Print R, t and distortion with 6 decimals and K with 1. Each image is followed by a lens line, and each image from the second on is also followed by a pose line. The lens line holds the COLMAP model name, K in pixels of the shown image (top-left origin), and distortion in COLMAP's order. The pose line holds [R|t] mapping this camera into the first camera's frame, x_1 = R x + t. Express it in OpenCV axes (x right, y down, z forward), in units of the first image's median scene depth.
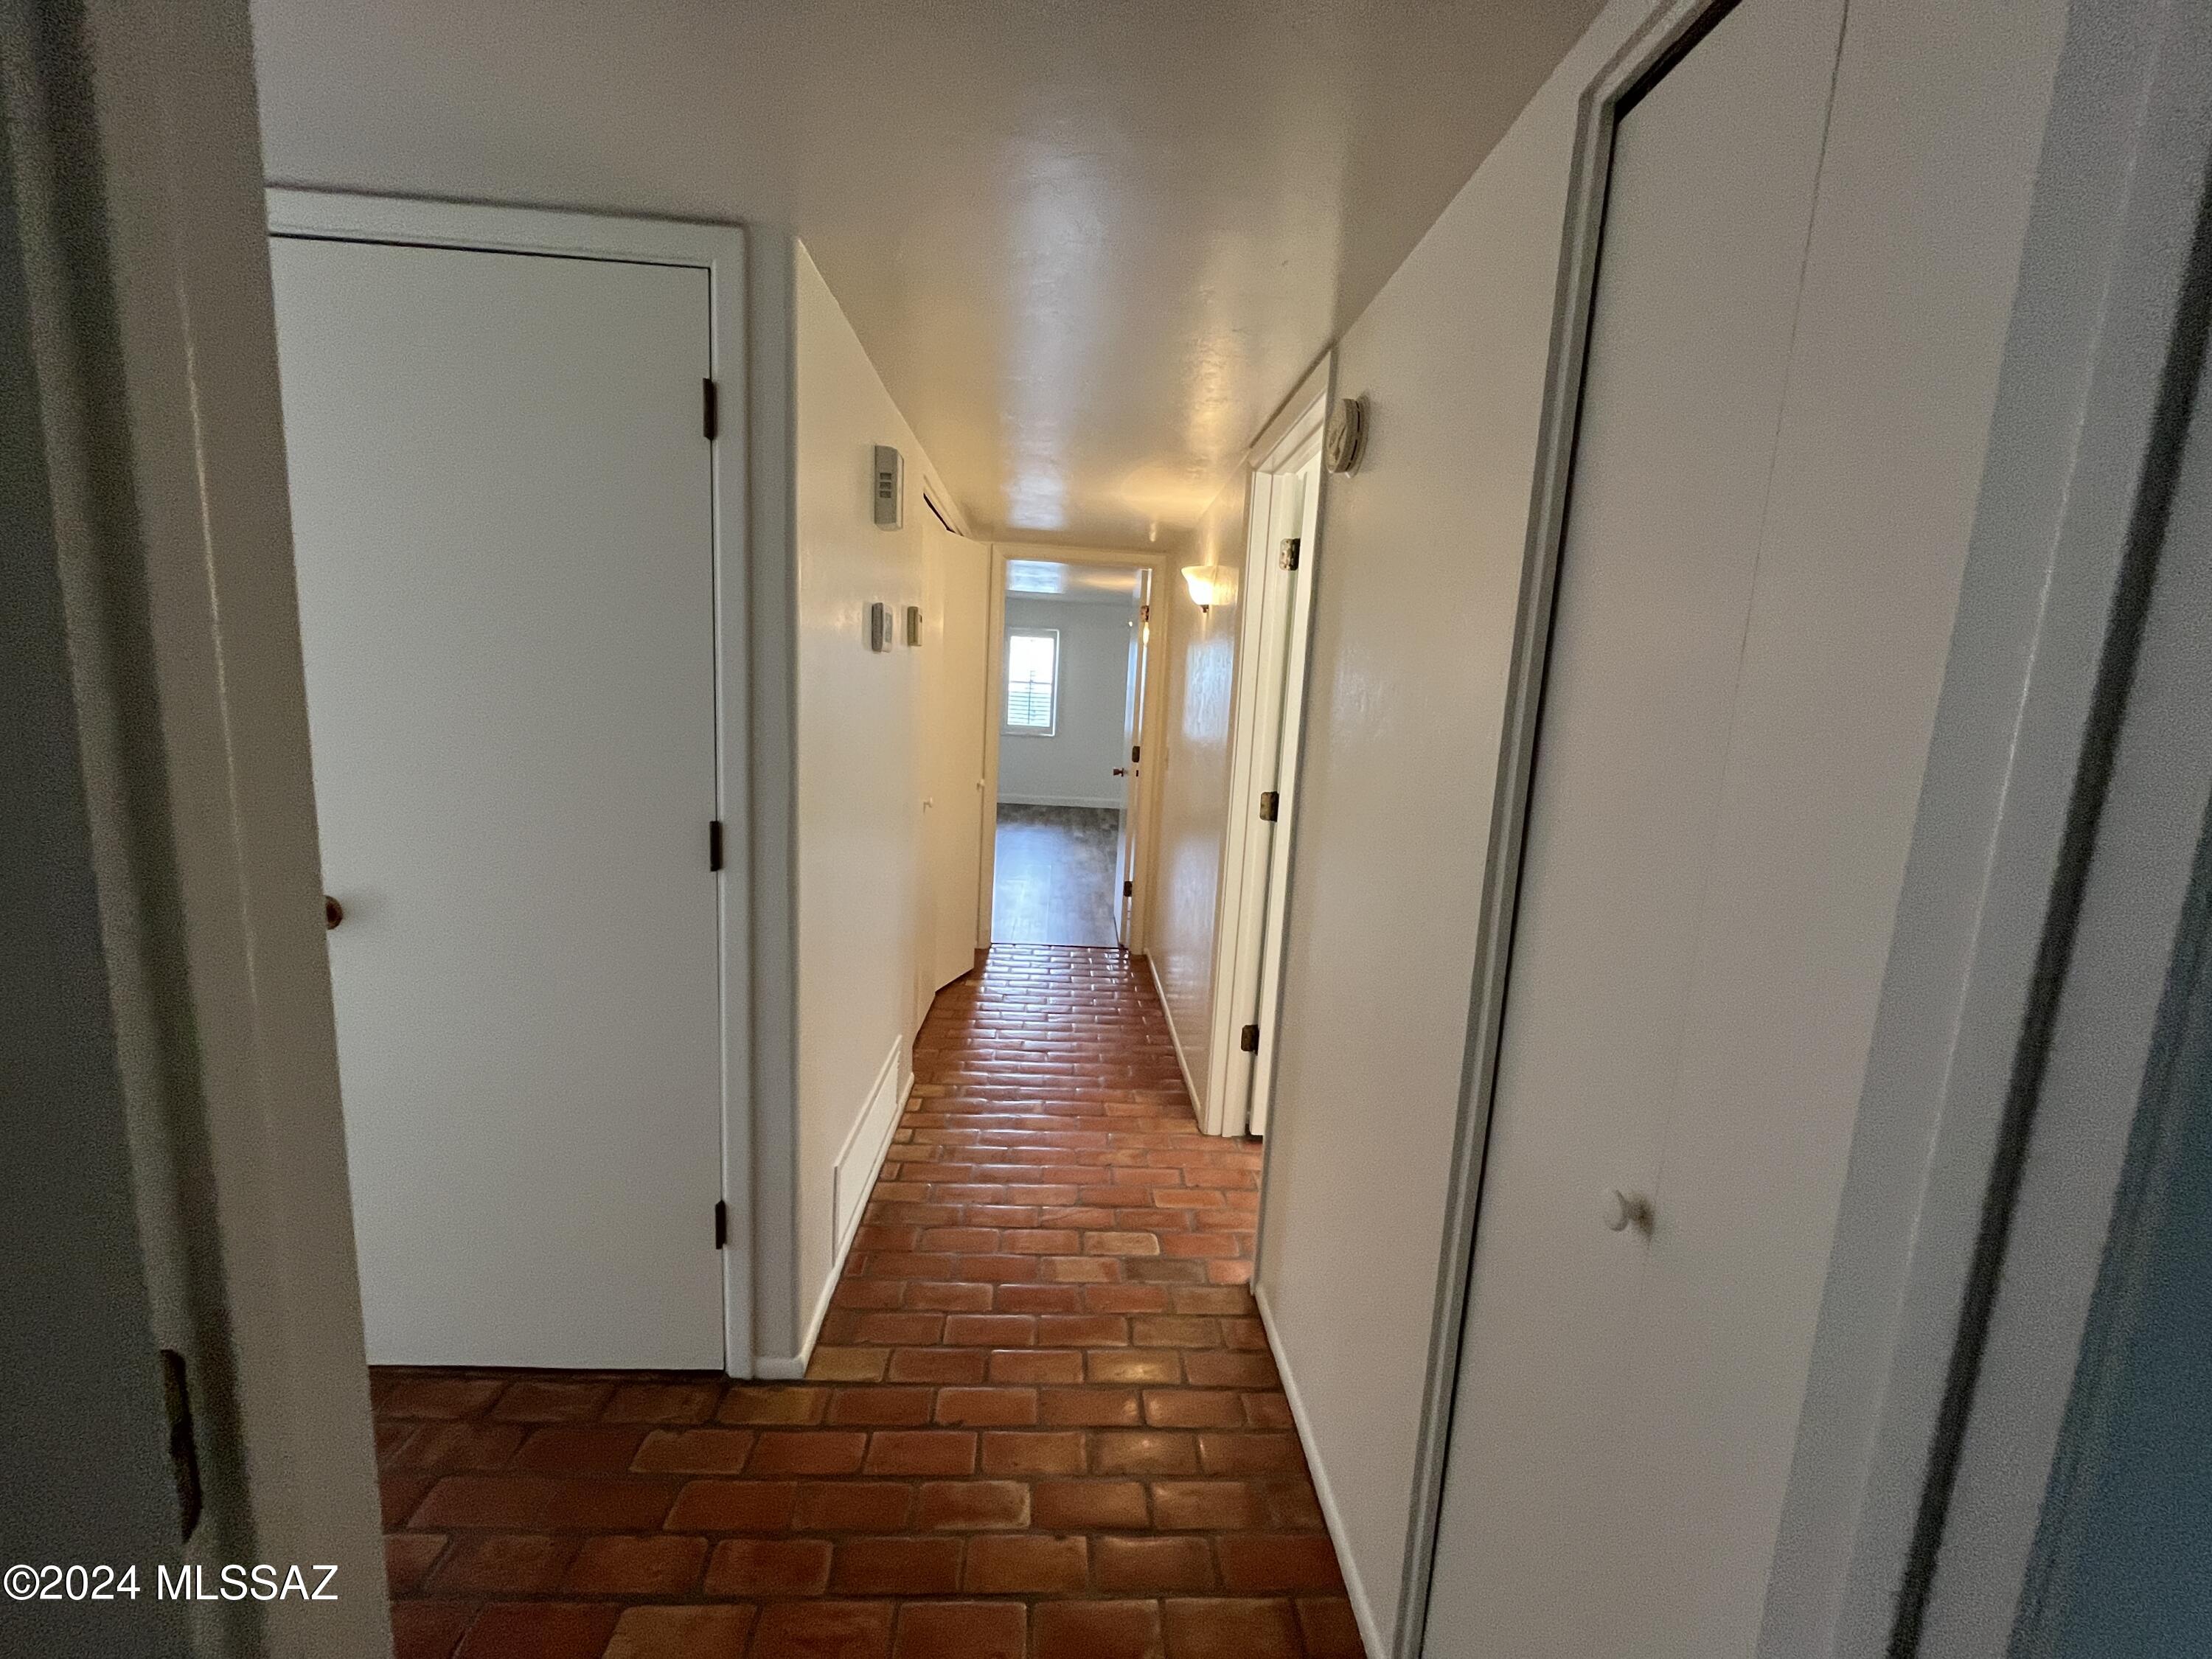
lens RADIAL K [[902.2, 0, 1109.6], [0, 902.2, 834.1], [0, 0, 1]] dist [-0.000412, -0.000714]
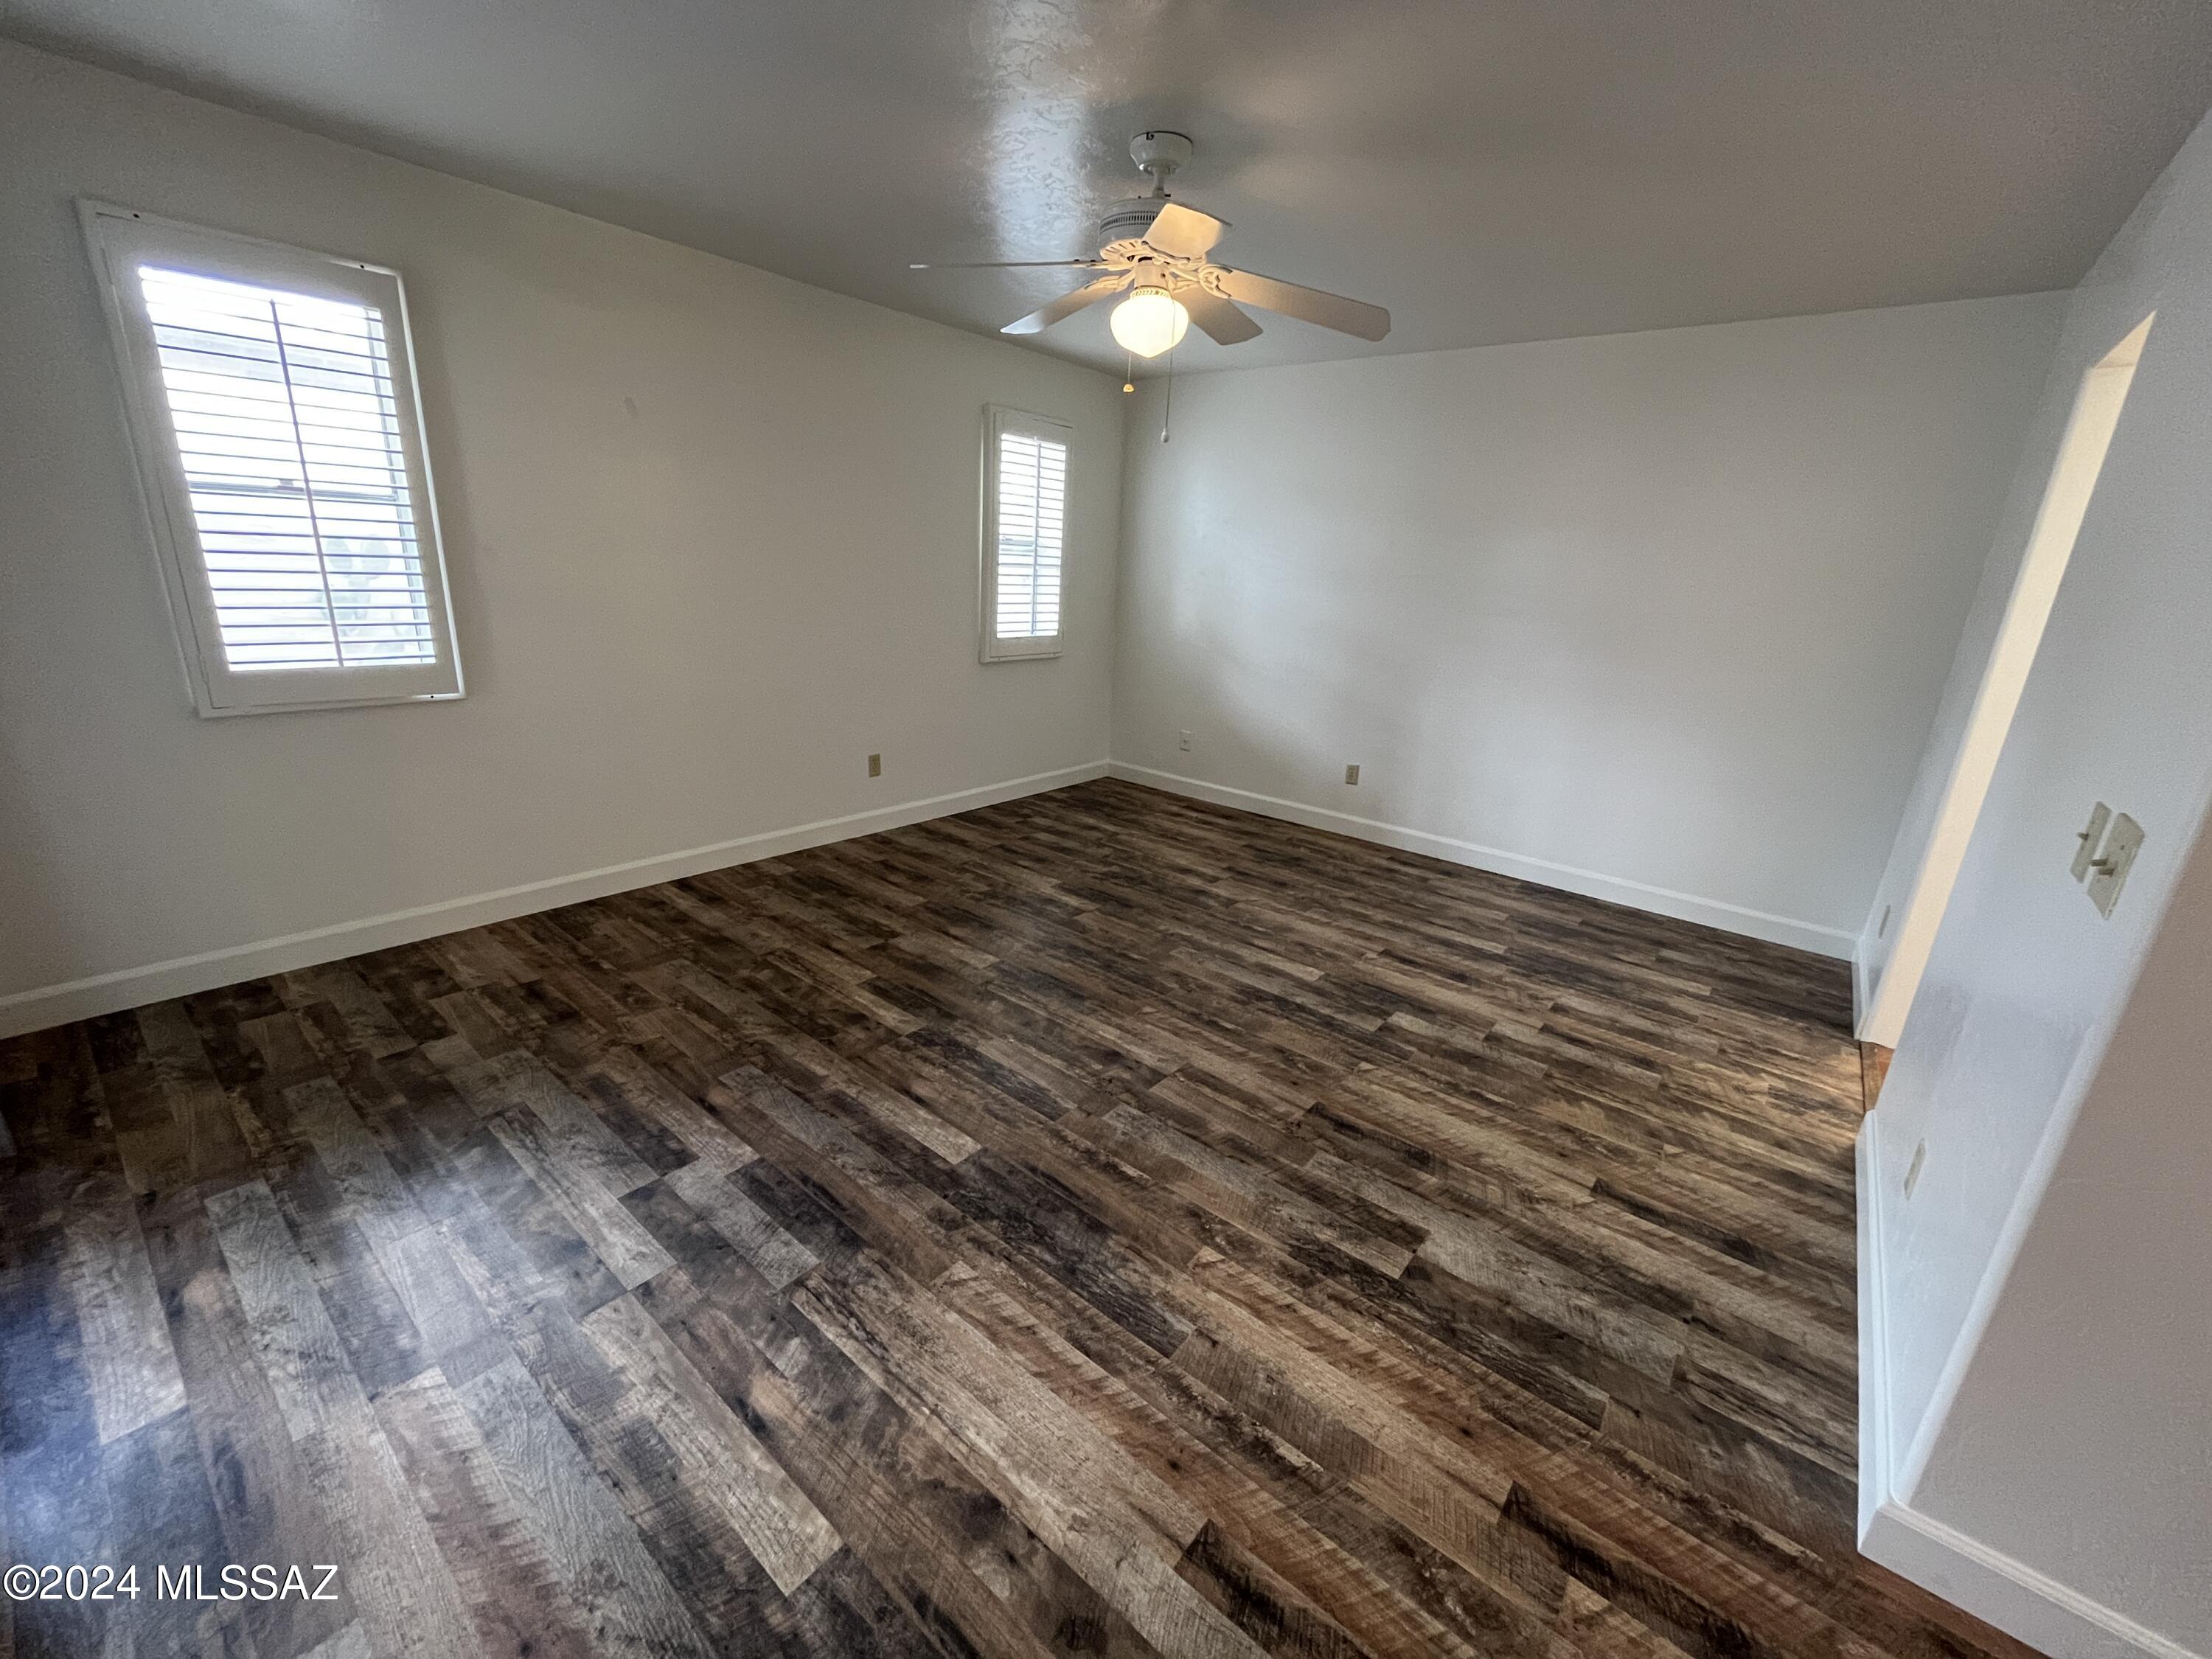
lens RADIAL K [[902.2, 0, 1106.3], [0, 902.2, 839.3], [0, 0, 1]] dist [-0.000412, -0.000714]
pose [[0.674960, -0.242301, 0.696936, -0.133430], [0.094058, 0.965092, 0.244438, -0.115401], [-0.731835, -0.099433, 0.674189, 0.661933]]
